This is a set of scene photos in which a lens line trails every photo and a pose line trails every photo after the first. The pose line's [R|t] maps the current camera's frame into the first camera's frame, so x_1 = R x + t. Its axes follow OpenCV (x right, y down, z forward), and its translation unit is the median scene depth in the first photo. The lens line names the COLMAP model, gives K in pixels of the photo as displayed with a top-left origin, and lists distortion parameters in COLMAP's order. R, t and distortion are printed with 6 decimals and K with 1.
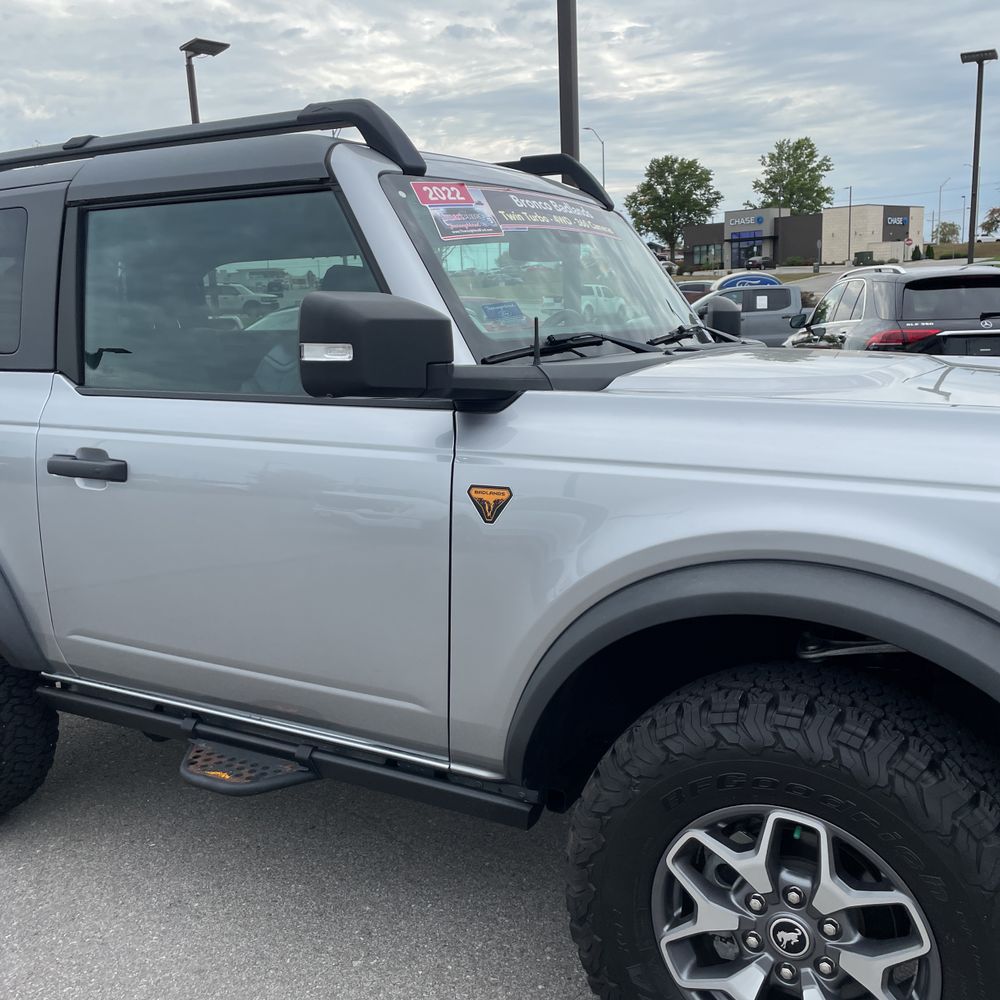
lens RADIAL K [[1014.2, 0, 501.7], [0, 1014.2, 493.9], [0, 0, 1]] dist [0.087252, -0.118975]
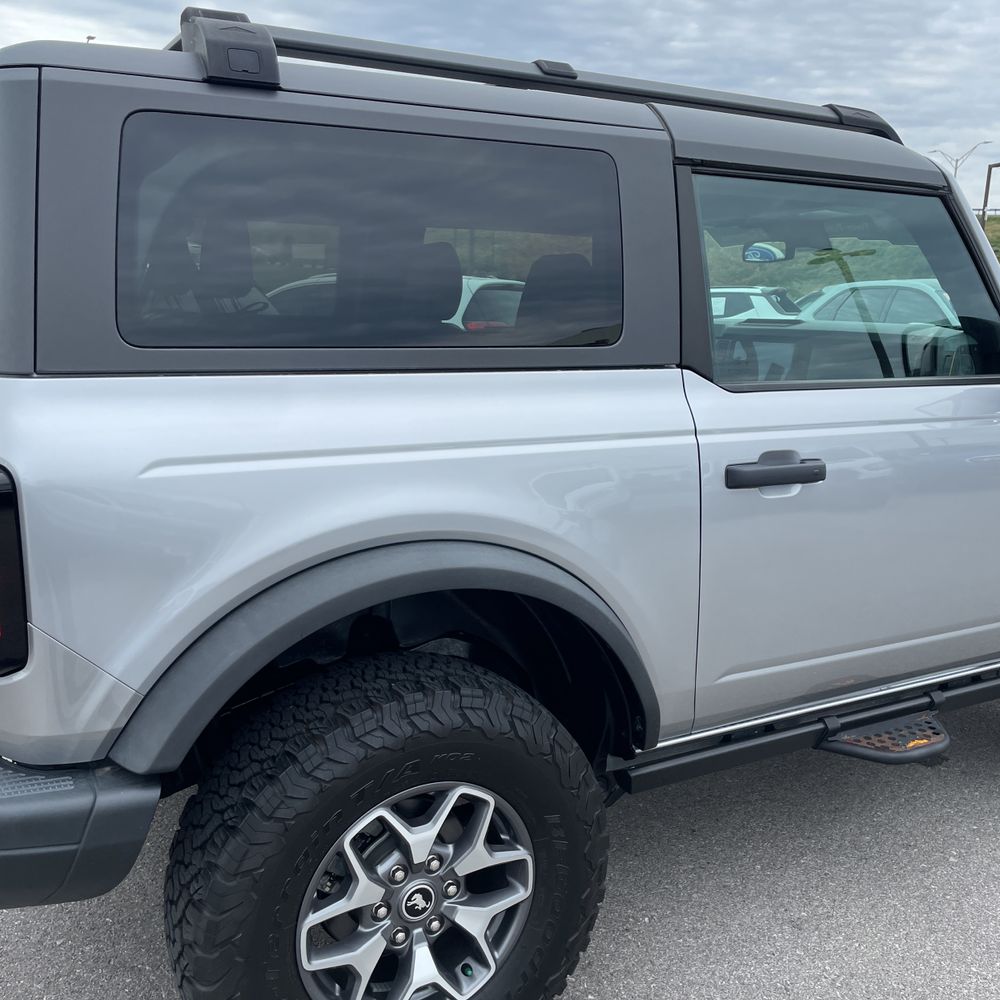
lens RADIAL K [[1014.2, 0, 501.7], [0, 1014.2, 493.9], [0, 0, 1]] dist [0.087252, -0.118975]
pose [[0.512862, -0.123377, 0.849559, -1.489533], [0.120391, 0.990176, 0.071120, -0.115452], [-0.849987, 0.065804, 0.522677, 0.870792]]
